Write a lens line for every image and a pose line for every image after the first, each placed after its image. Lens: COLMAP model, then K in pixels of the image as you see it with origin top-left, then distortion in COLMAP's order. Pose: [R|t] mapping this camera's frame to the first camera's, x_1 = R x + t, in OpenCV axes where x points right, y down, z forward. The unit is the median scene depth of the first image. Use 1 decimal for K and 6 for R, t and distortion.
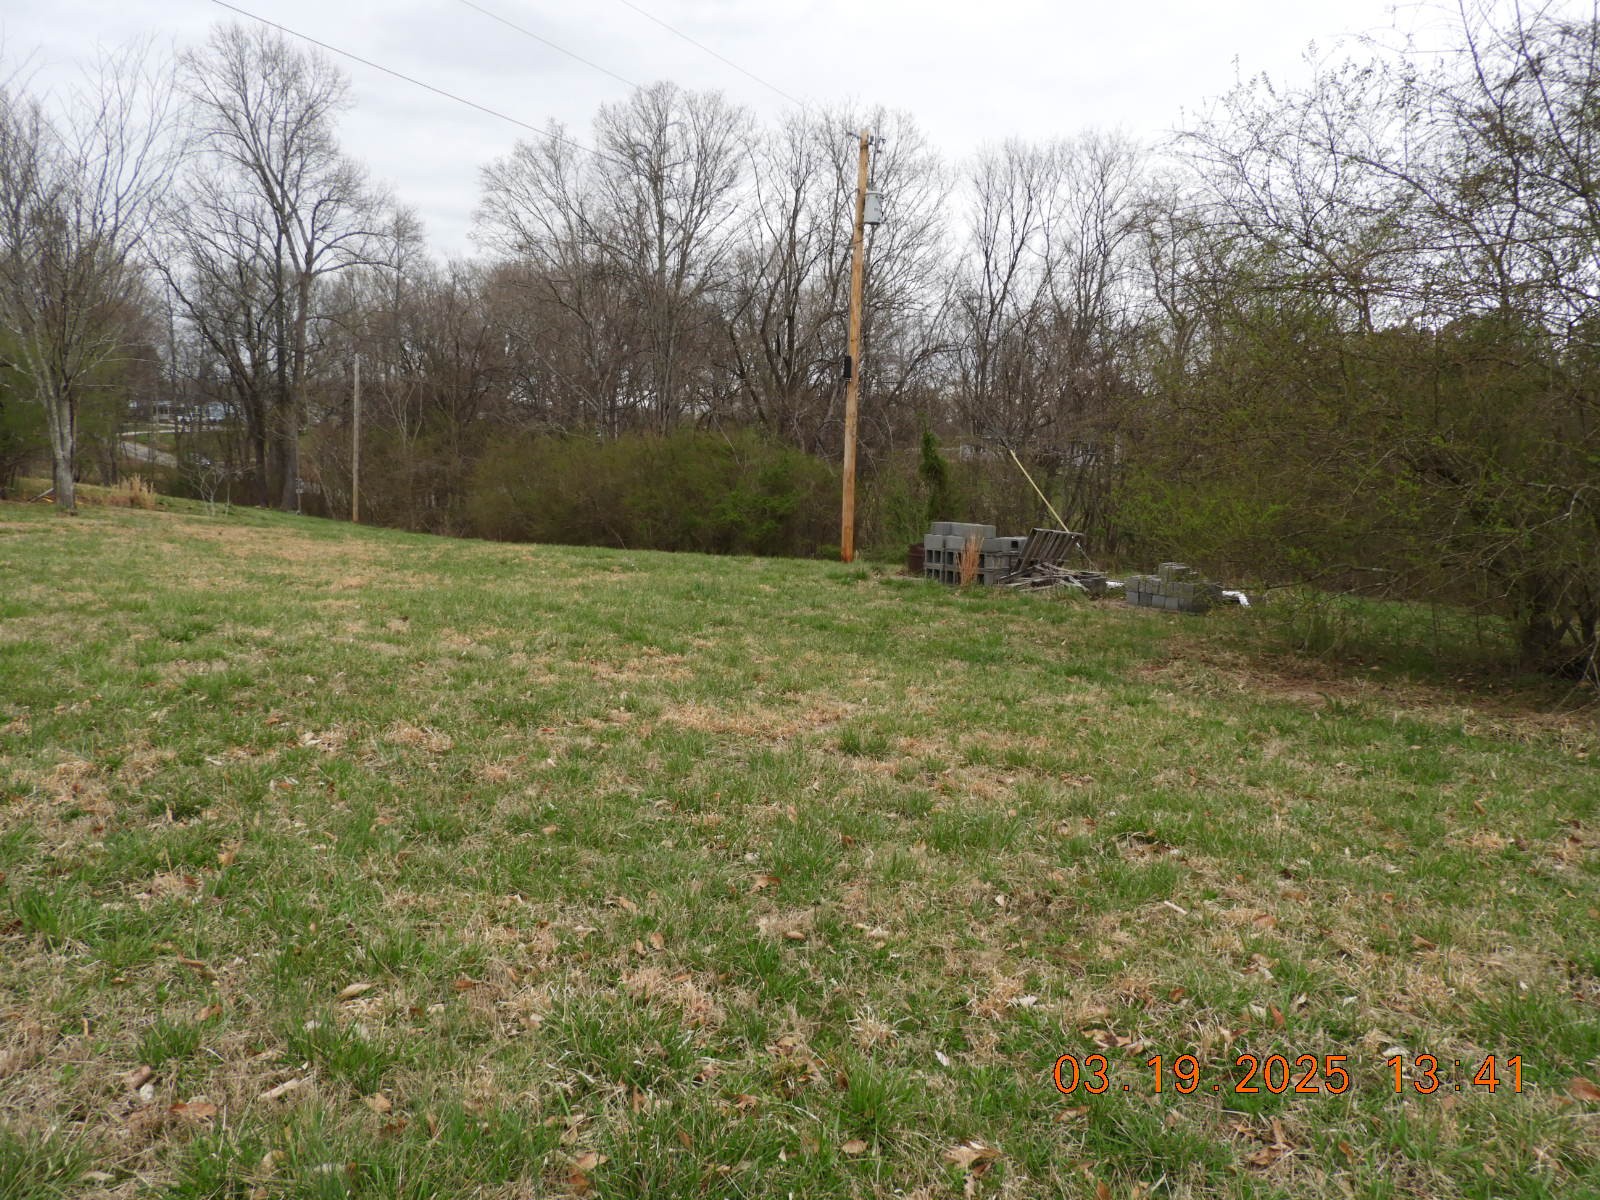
lens RADIAL K [[1128.7, 0, 800.0], [0, 1128.7, 600.0], [0, 0, 1]] dist [-0.001727, 0.000398]
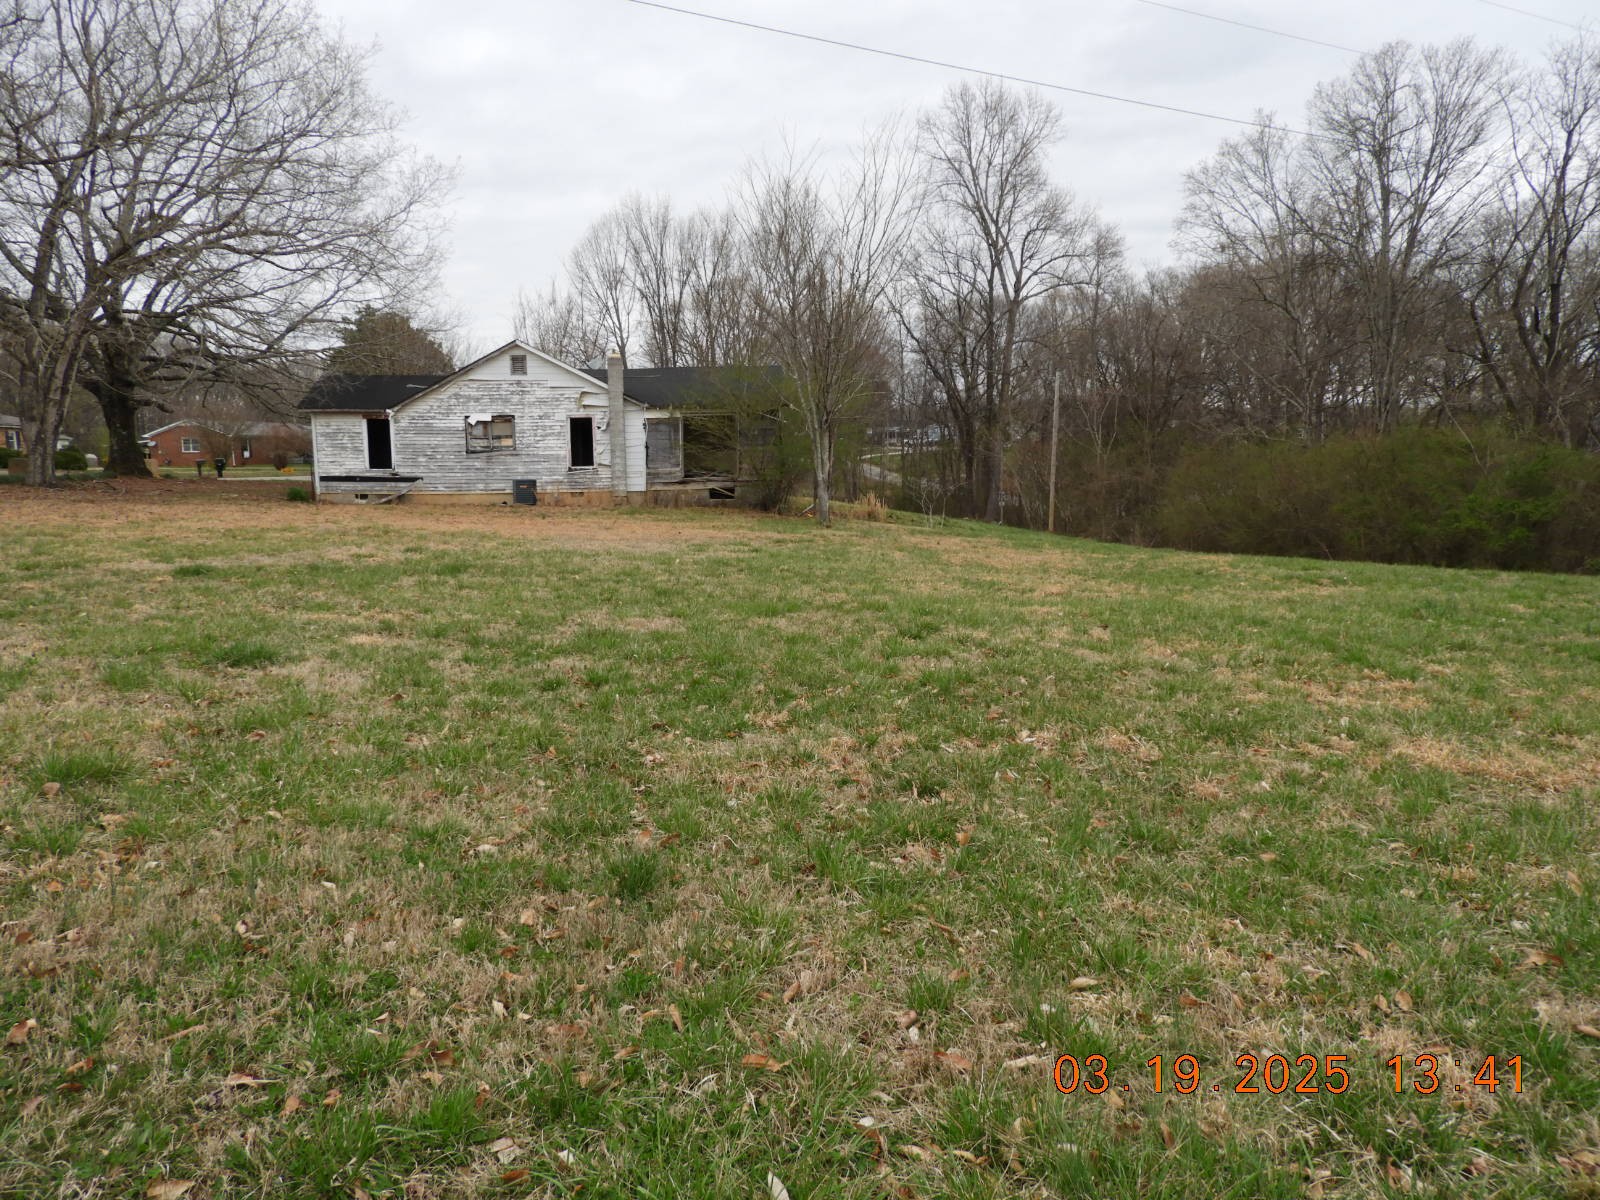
lens RADIAL K [[1129.5, 0, 798.1], [0, 1129.5, 591.2], [0, 0, 1]] dist [-0.003887, 0.000157]
pose [[0.829561, 0.024935, -0.557859, -0.009895], [-0.033893, 0.999409, -0.005728, -0.000438], [0.557386, 0.023659, 0.829916, -0.005528]]
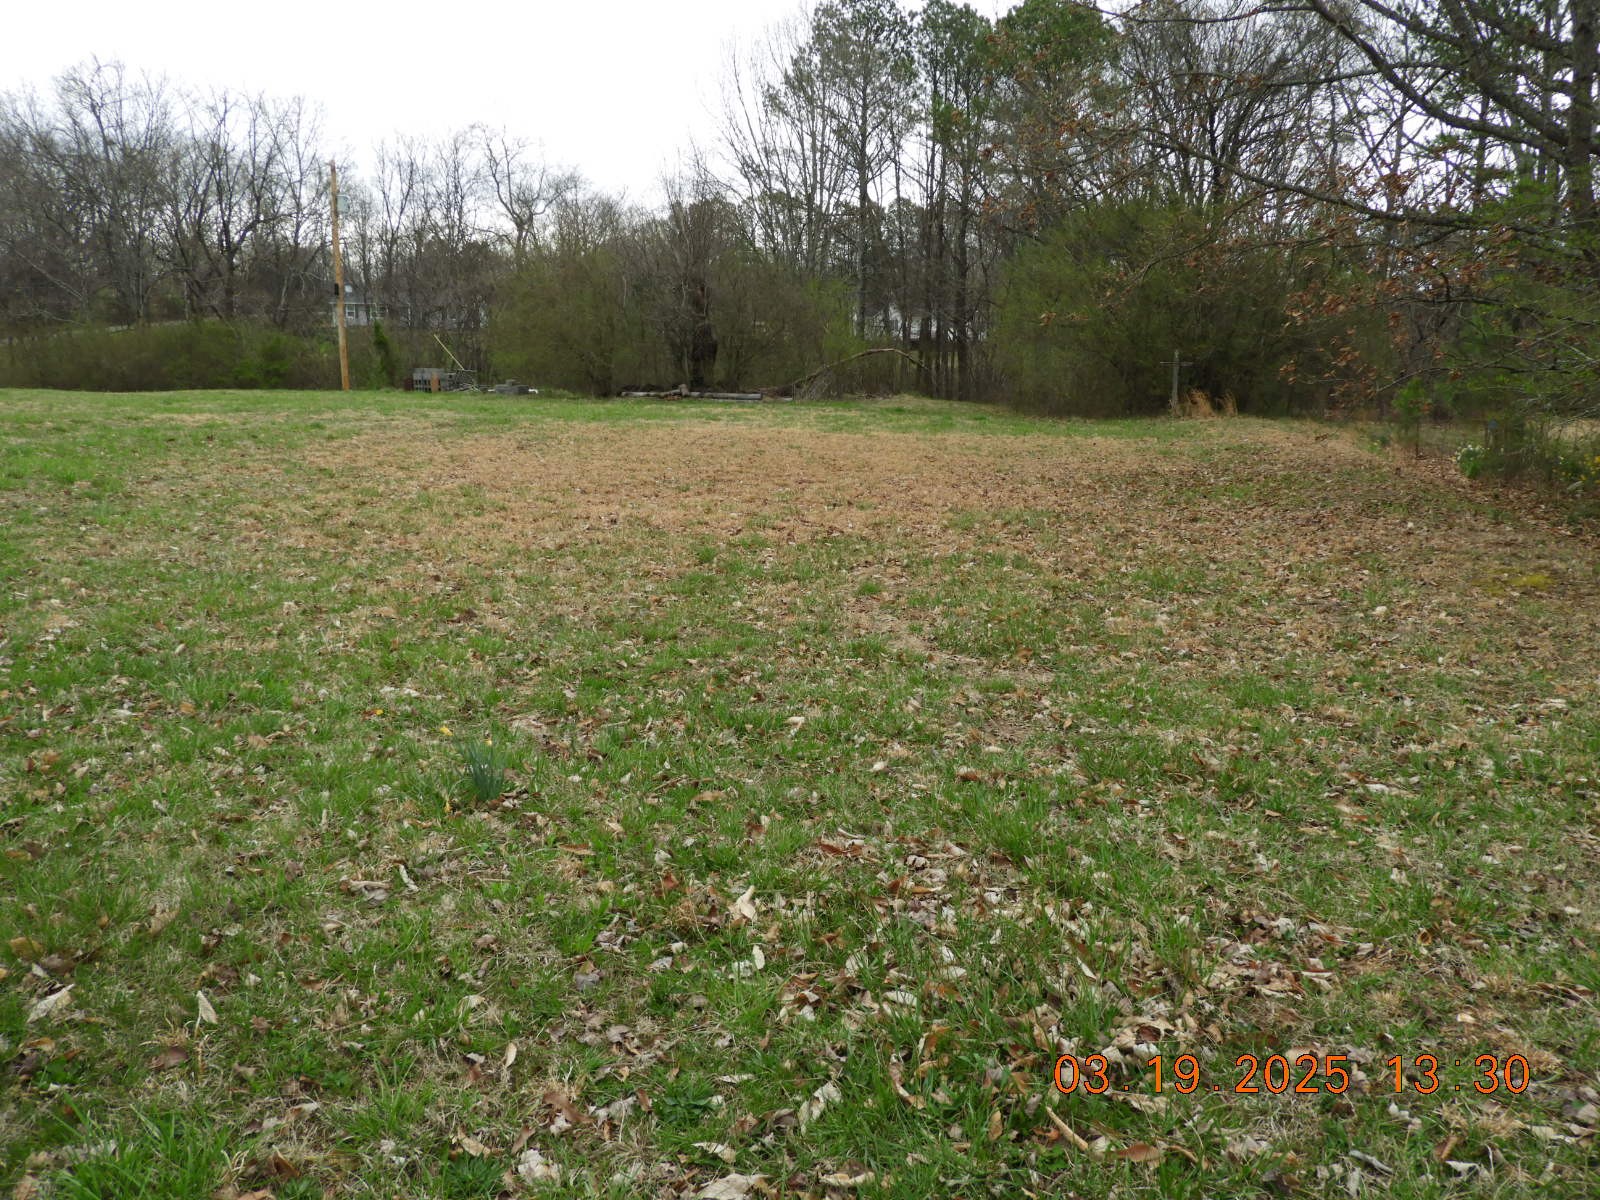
lens RADIAL K [[1128.7, 0, 800.0], [0, 1128.7, 600.0], [0, 0, 1]] dist [-0.001727, 0.000398]
pose [[0.869371, -0.142965, 0.473027, -0.550129], [0.079982, 0.985323, 0.150800, 0.175468], [-0.487644, -0.093268, 0.868046, -2.240484]]
